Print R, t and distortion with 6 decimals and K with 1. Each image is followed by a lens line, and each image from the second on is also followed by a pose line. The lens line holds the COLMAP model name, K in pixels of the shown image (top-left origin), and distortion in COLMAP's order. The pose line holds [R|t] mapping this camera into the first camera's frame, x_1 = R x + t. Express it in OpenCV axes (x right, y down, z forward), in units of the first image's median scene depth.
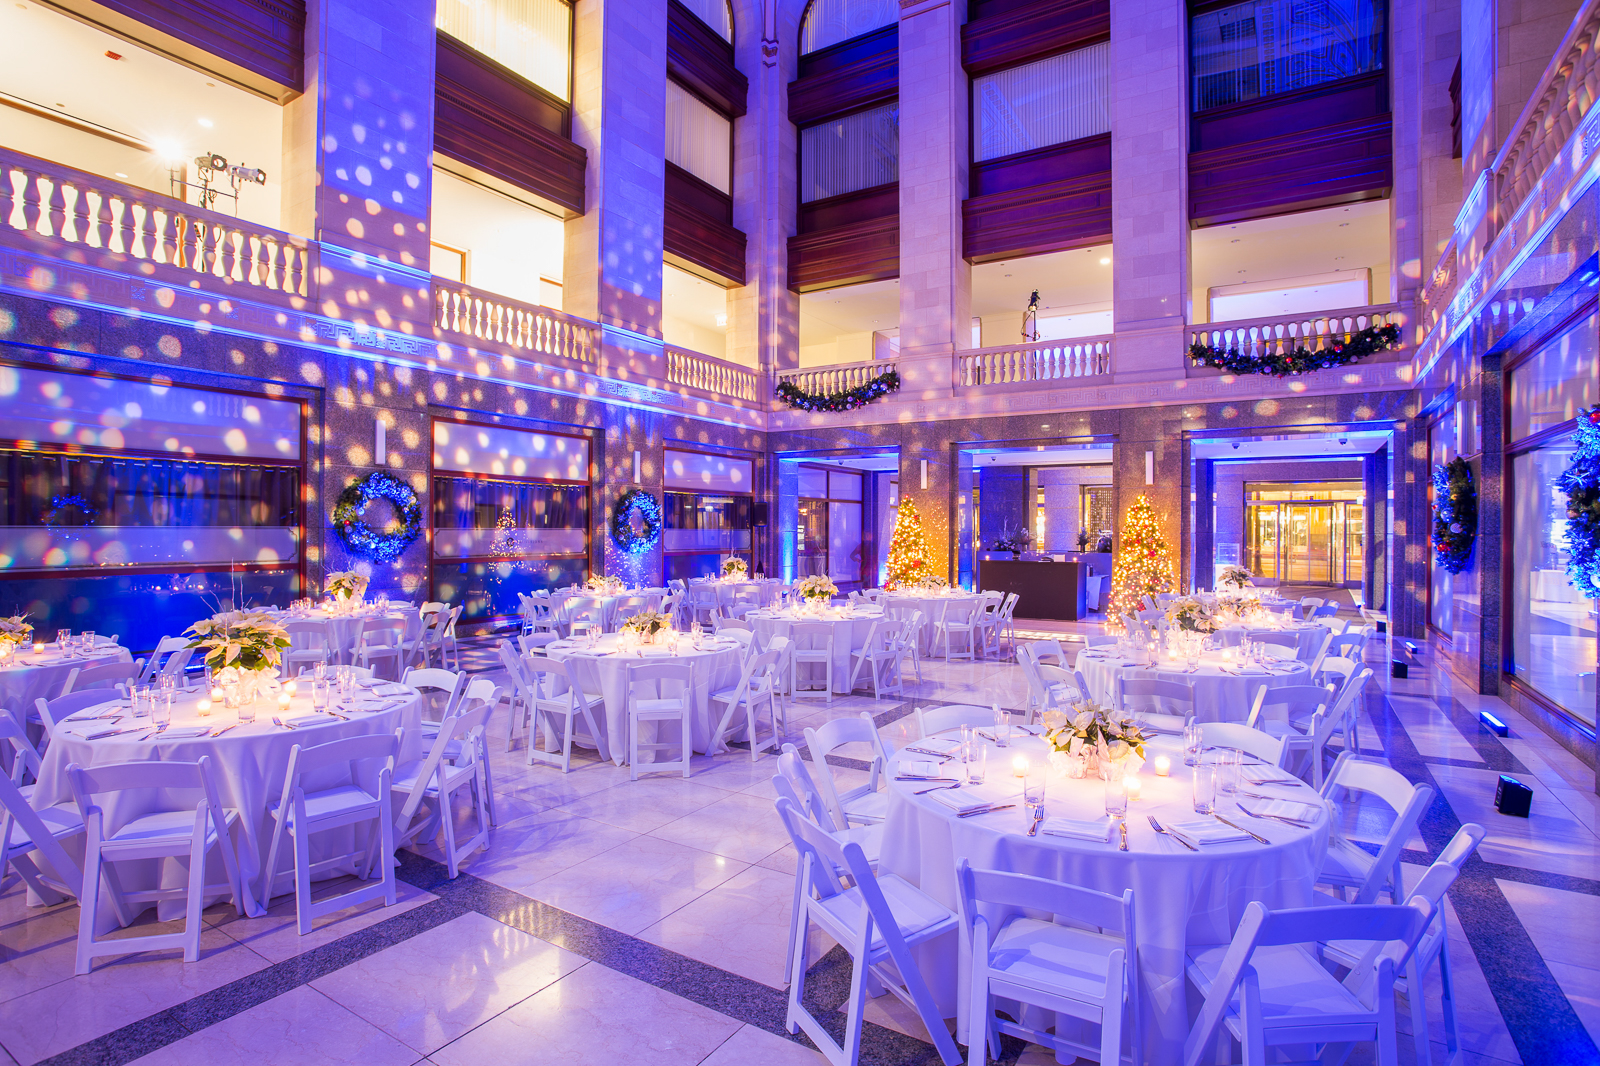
lens RADIAL K [[826.3, 0, 776.5], [0, 826.3, 518.6], [0, 0, 1]] dist [-0.052456, 0.010558]
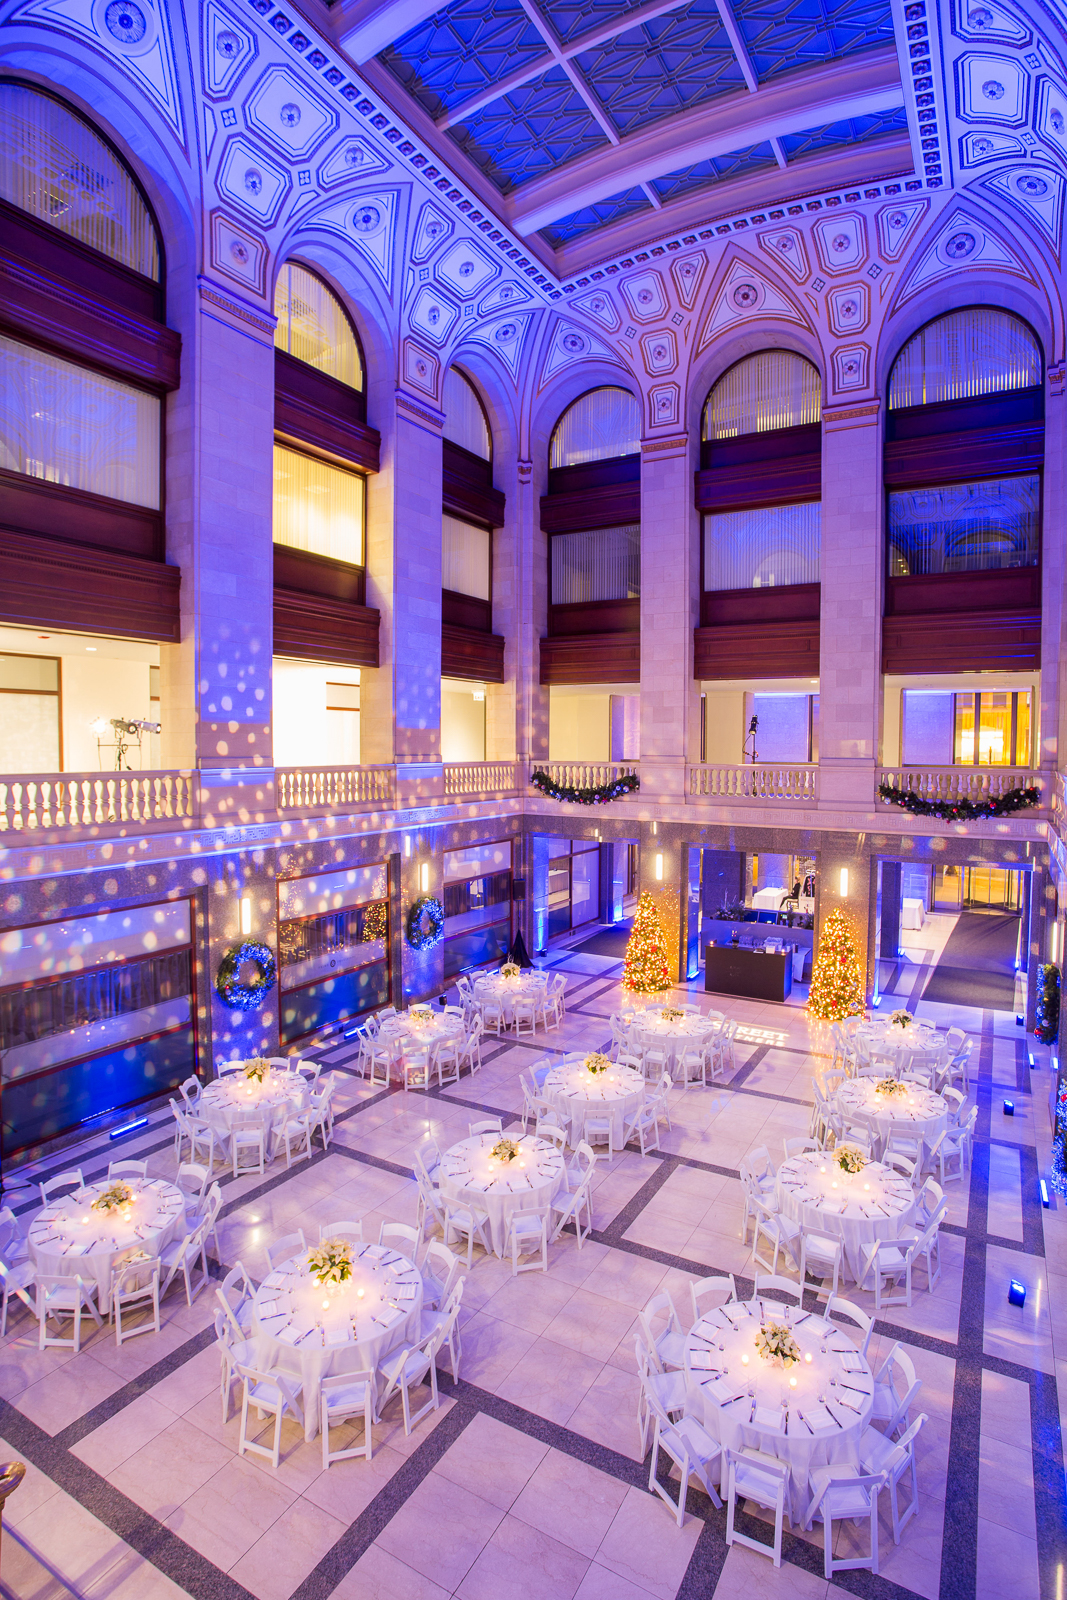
lens RADIAL K [[826.3, 0, 514.1], [0, 826.3, 778.6], [0, 0, 1]] dist [-0.052456, 0.010558]
pose [[0.999479, -0.000582, 0.032260, -0.079809], [-0.000949, 0.998873, 0.047446, -0.271424], [-0.032251, -0.047452, 0.998353, -0.206473]]
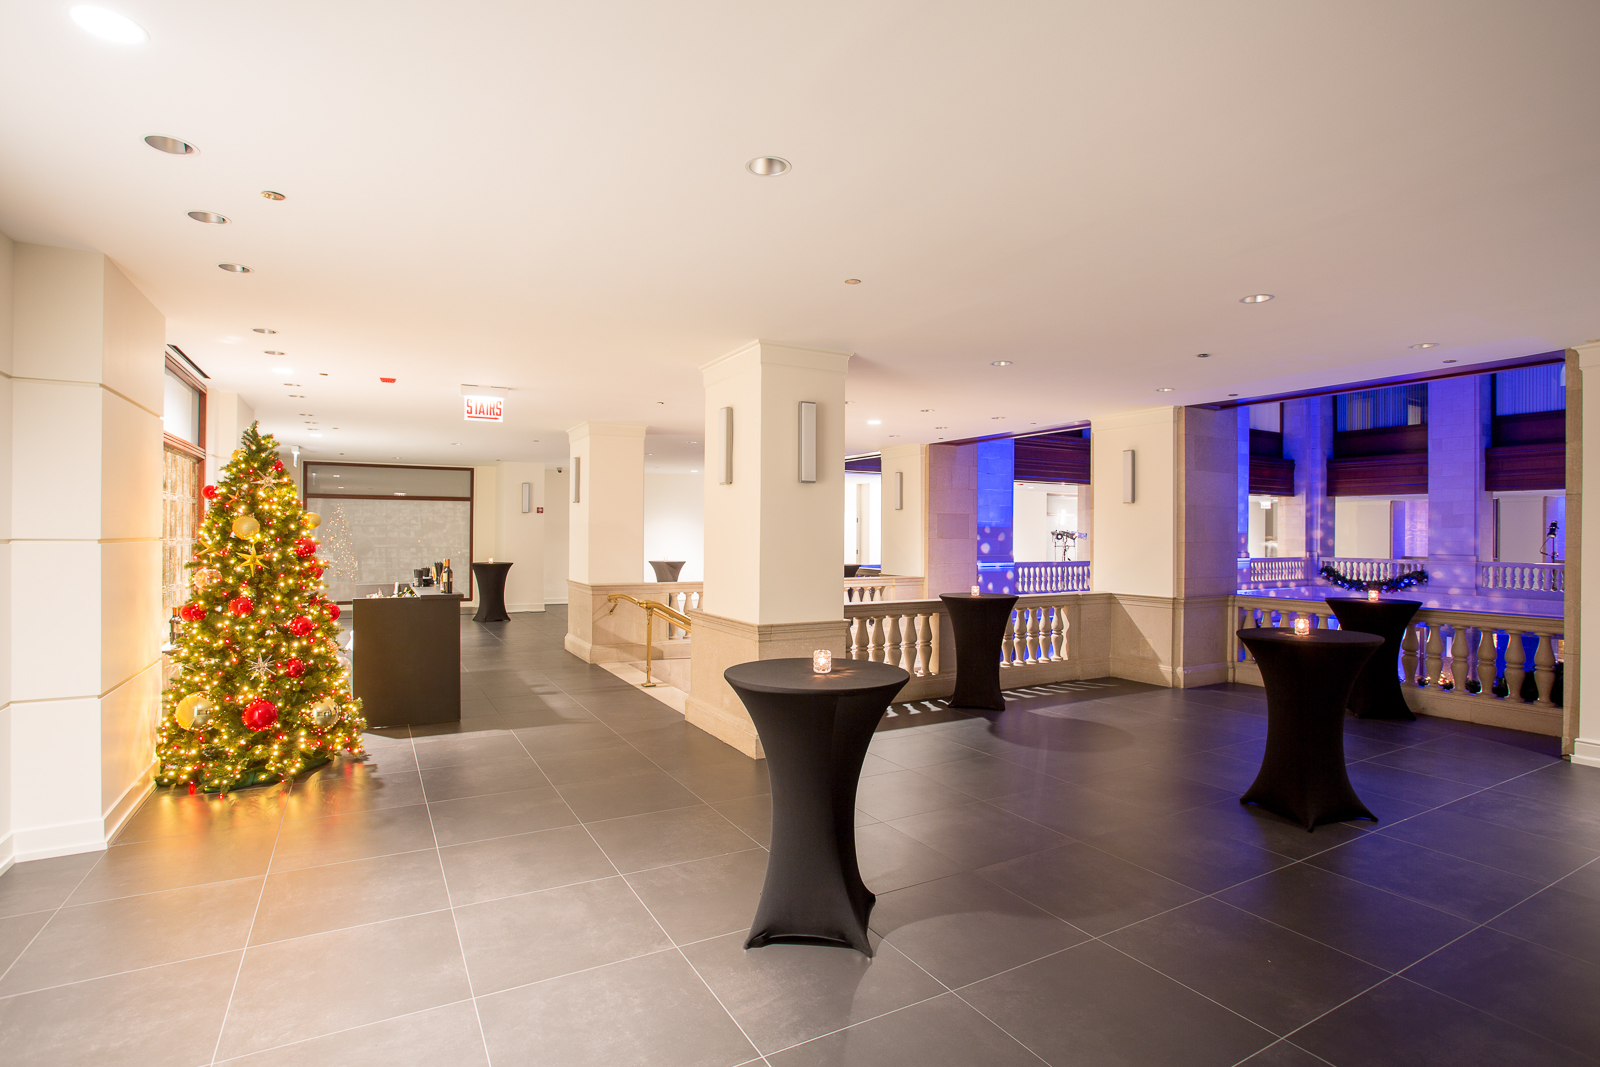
lens RADIAL K [[765.4, 0, 806.9], [0, 765.4, 538.2], [0, 0, 1]] dist [-0.032862, 0.010013]
pose [[0.885925, 0.004163, -0.463809, -0.237837], [0.001254, 0.999935, 0.011370, -0.297051], [0.463826, -0.010655, 0.885862, -0.778749]]
